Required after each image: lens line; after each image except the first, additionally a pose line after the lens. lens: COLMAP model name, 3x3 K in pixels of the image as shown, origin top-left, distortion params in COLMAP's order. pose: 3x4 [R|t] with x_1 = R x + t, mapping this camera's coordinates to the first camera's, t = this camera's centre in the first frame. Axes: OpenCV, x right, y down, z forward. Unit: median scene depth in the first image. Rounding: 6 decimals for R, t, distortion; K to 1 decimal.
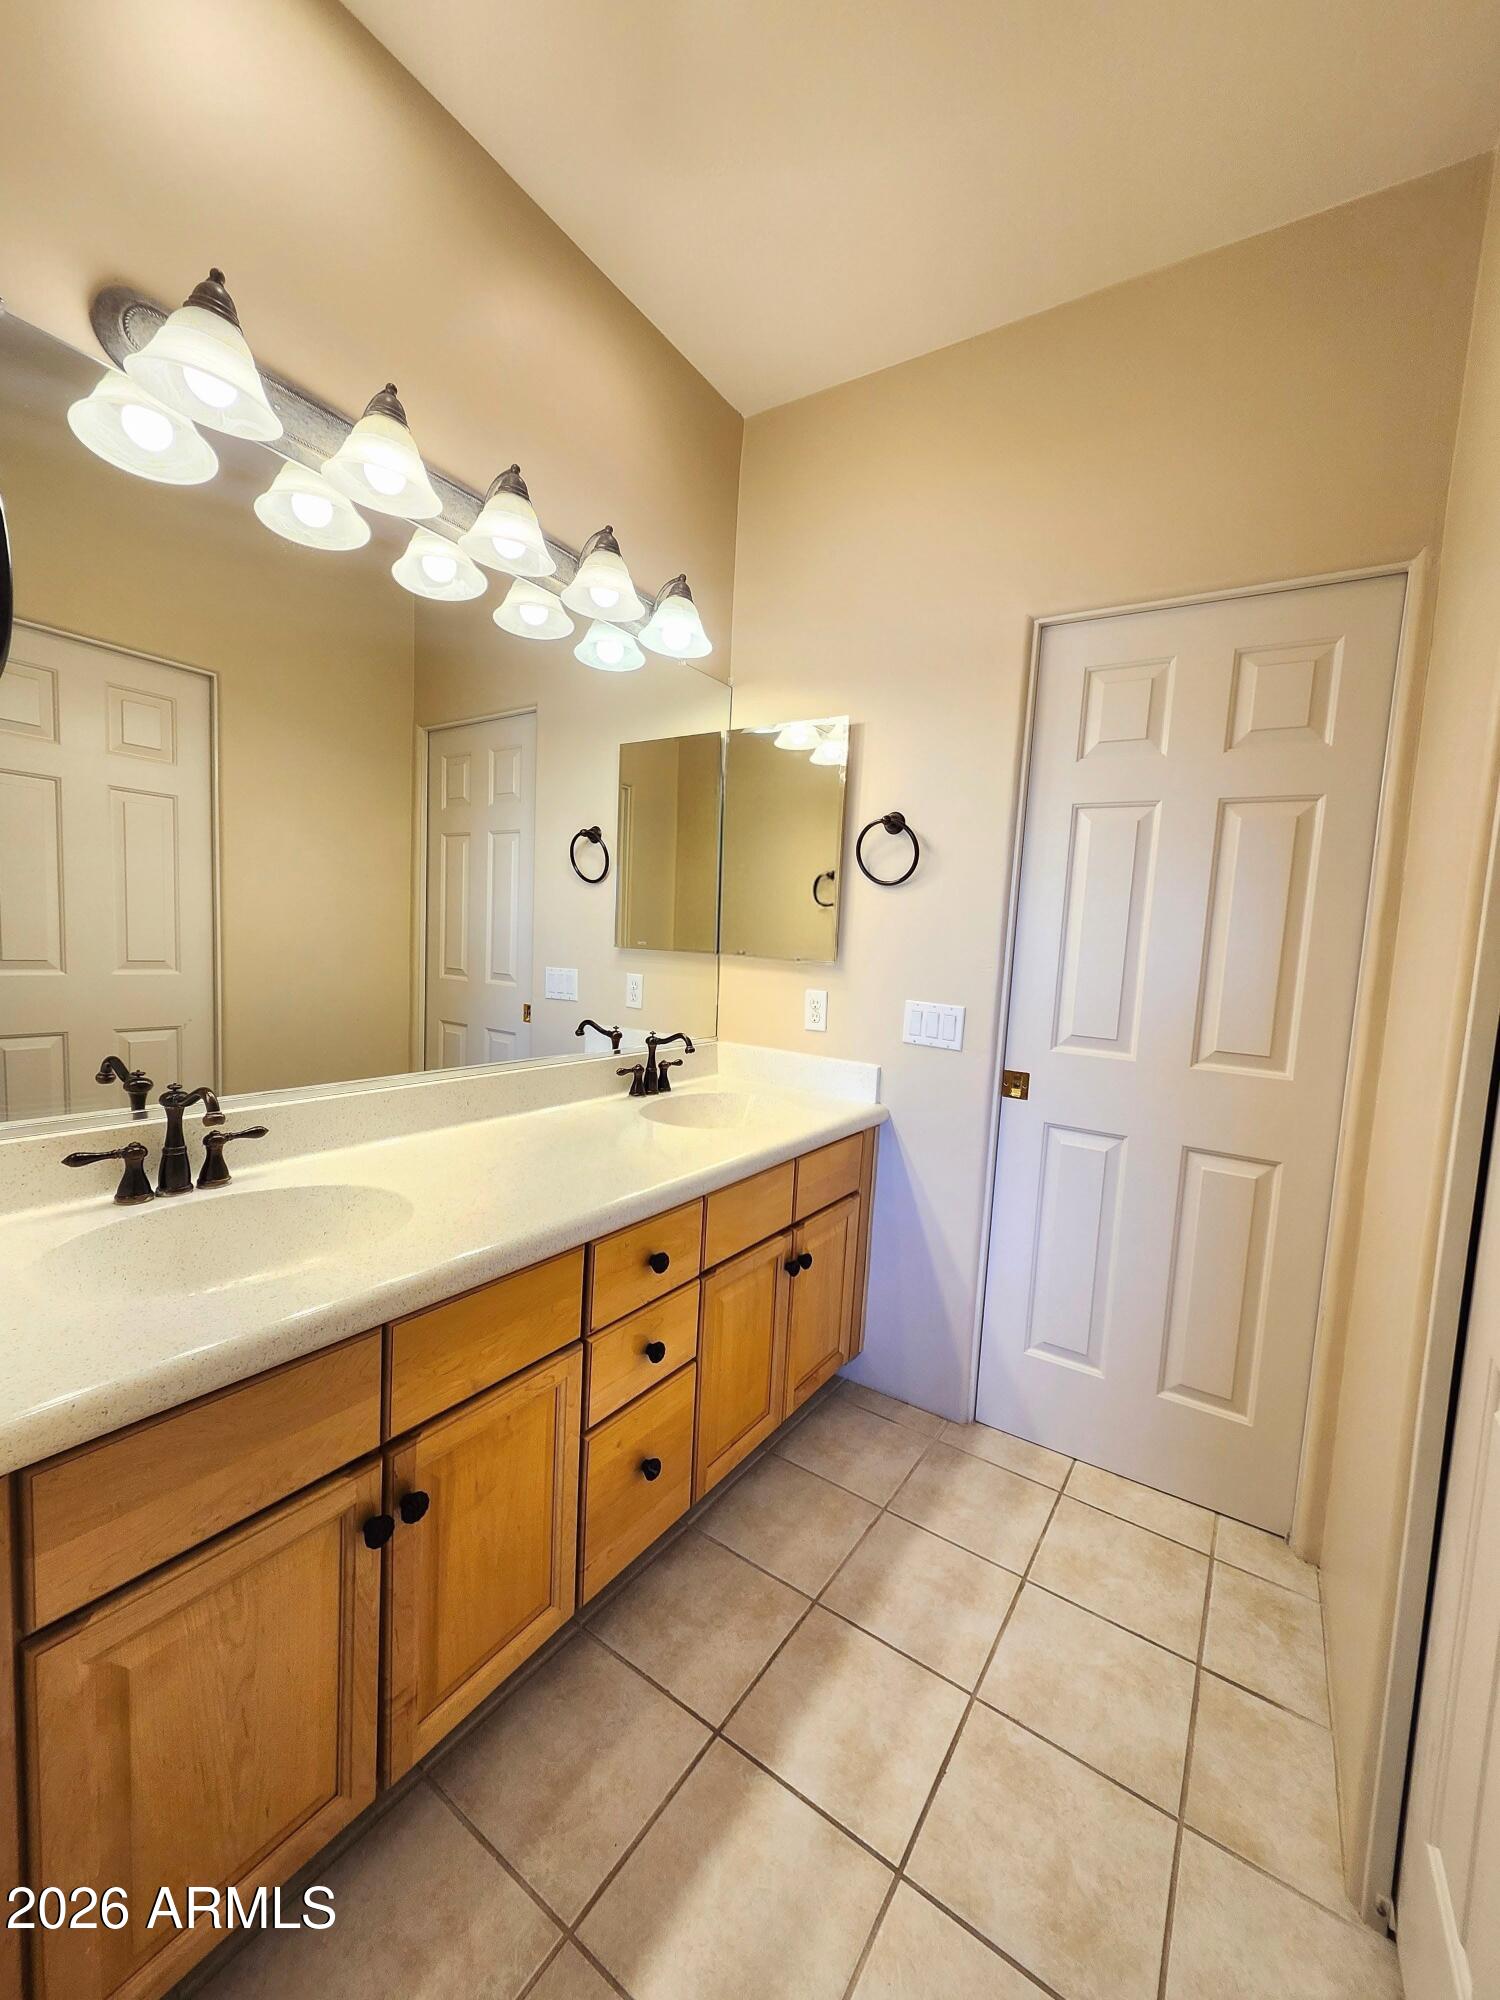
lens RADIAL K [[803.0, 0, 750.0], [0, 803.0, 1000.0], [0, 0, 1]] dist [-0.001781, 0.000030]
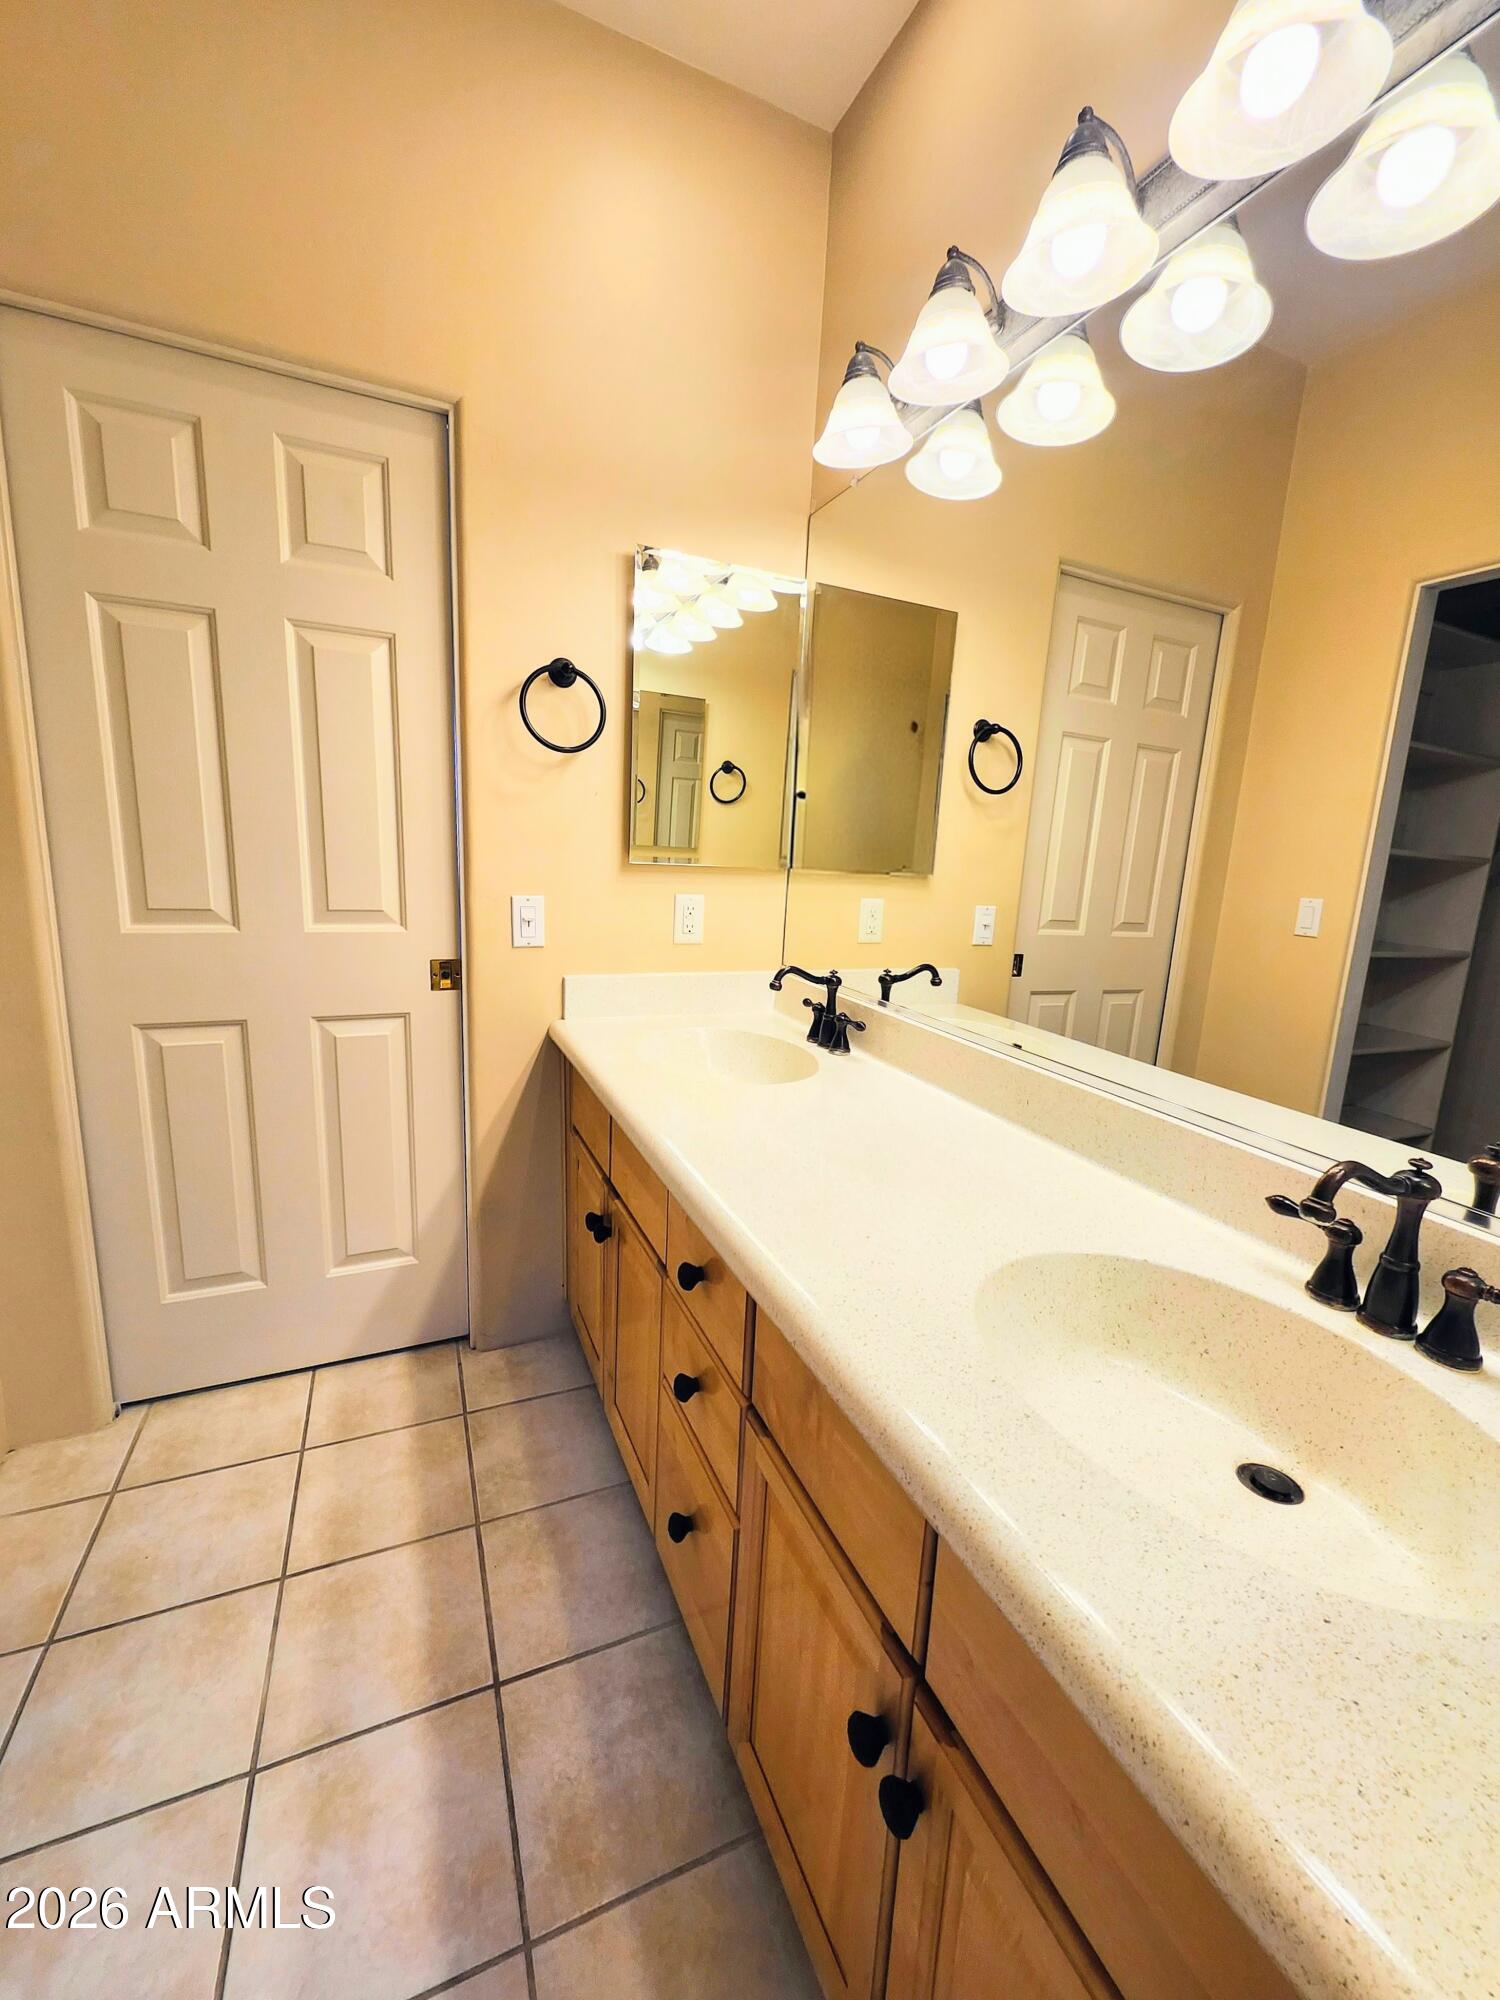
lens RADIAL K [[803.0, 0, 750.0], [0, 803.0, 1000.0], [0, 0, 1]] dist [-0.001781, 0.000030]
pose [[-0.527364, 0.079557, -0.845907, 0.479387], [-0.153337, 0.970347, 0.186856, -0.071484], [0.835688, 0.228250, -0.499527, 1.385040]]
